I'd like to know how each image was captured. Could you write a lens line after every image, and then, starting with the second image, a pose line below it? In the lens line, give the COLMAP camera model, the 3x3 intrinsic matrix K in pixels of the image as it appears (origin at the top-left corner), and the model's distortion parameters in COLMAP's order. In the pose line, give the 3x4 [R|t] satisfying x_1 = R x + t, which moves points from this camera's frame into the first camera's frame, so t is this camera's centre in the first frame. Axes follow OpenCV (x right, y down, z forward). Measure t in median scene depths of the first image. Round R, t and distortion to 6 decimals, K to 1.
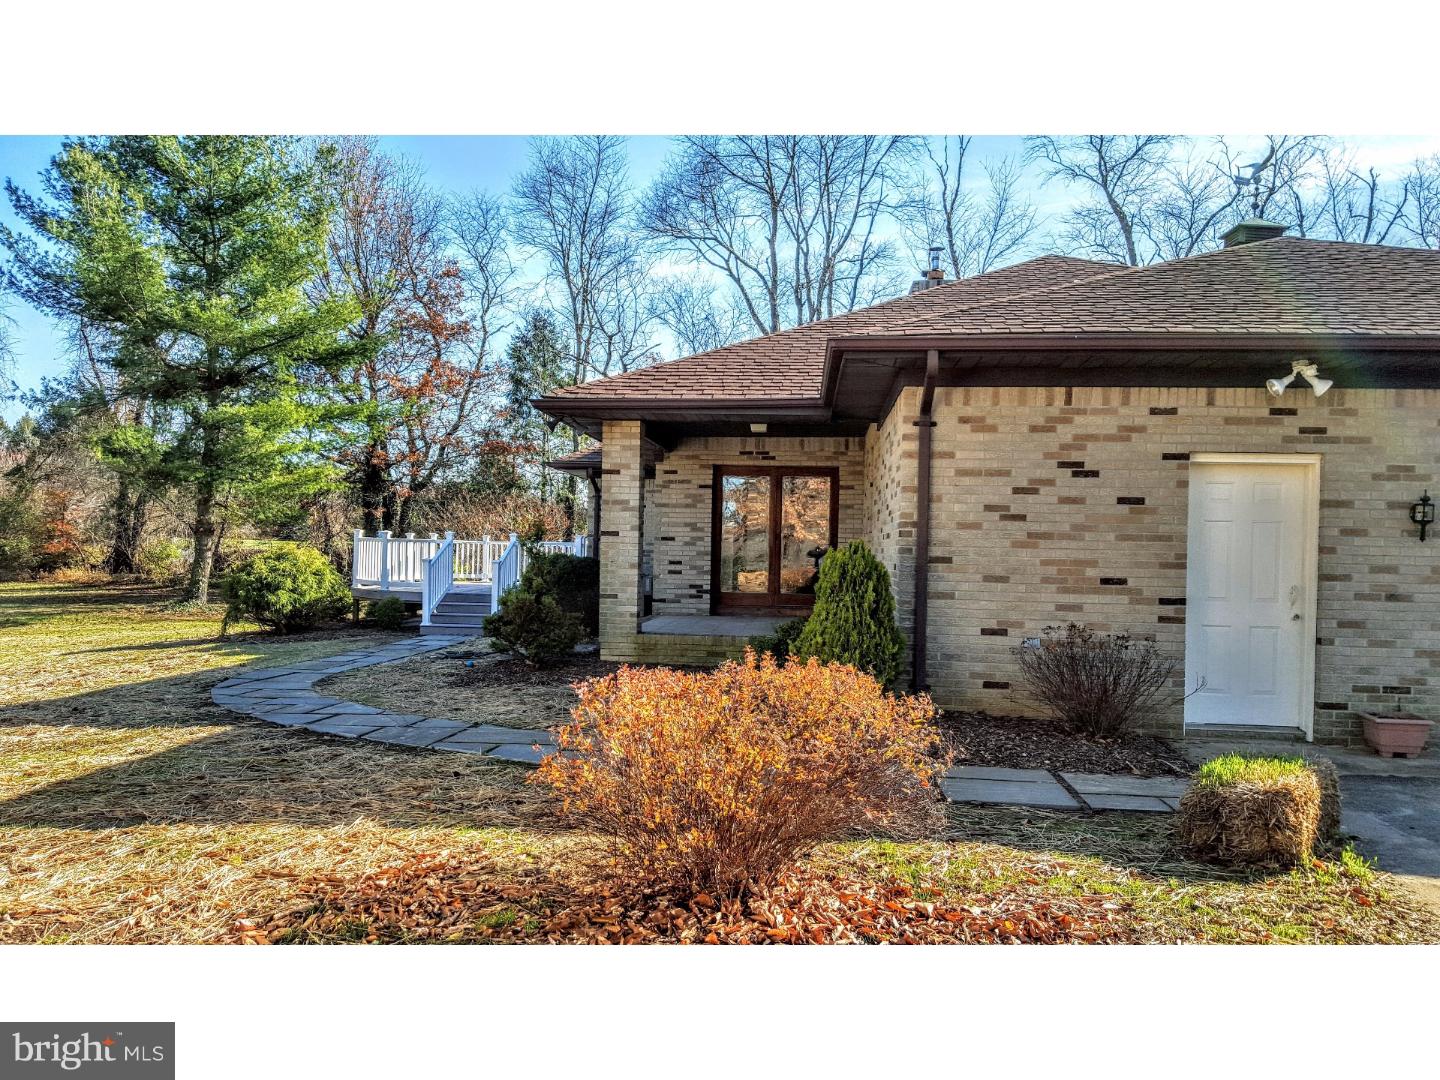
lens RADIAL K [[1067.4, 0, 729.2], [0, 1067.4, 556.6], [0, 0, 1]] dist [0.063916, -0.085192]
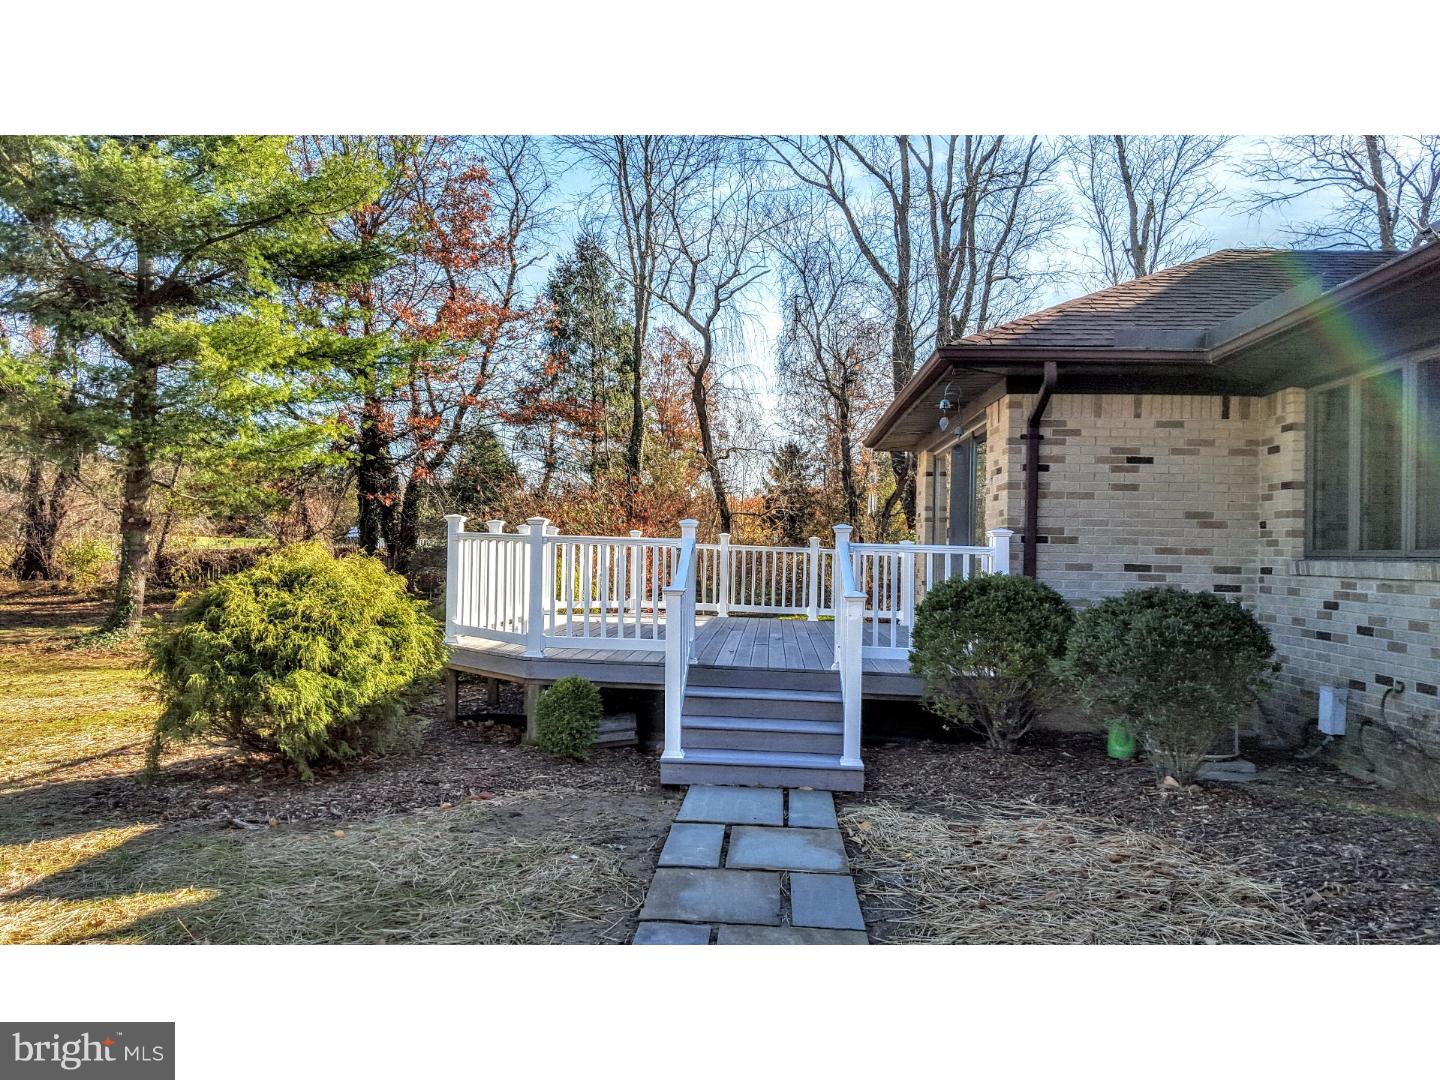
lens RADIAL K [[1067.4, 0, 724.0], [0, 1067.4, 586.6], [0, 0, 1]] dist [0.063916, -0.085192]
pose [[0.999480, 0.002111, 0.032173, -0.139419], [-0.003047, 0.999573, 0.029066, -0.004768], [-0.032098, -0.029149, 0.999060, 0.307648]]
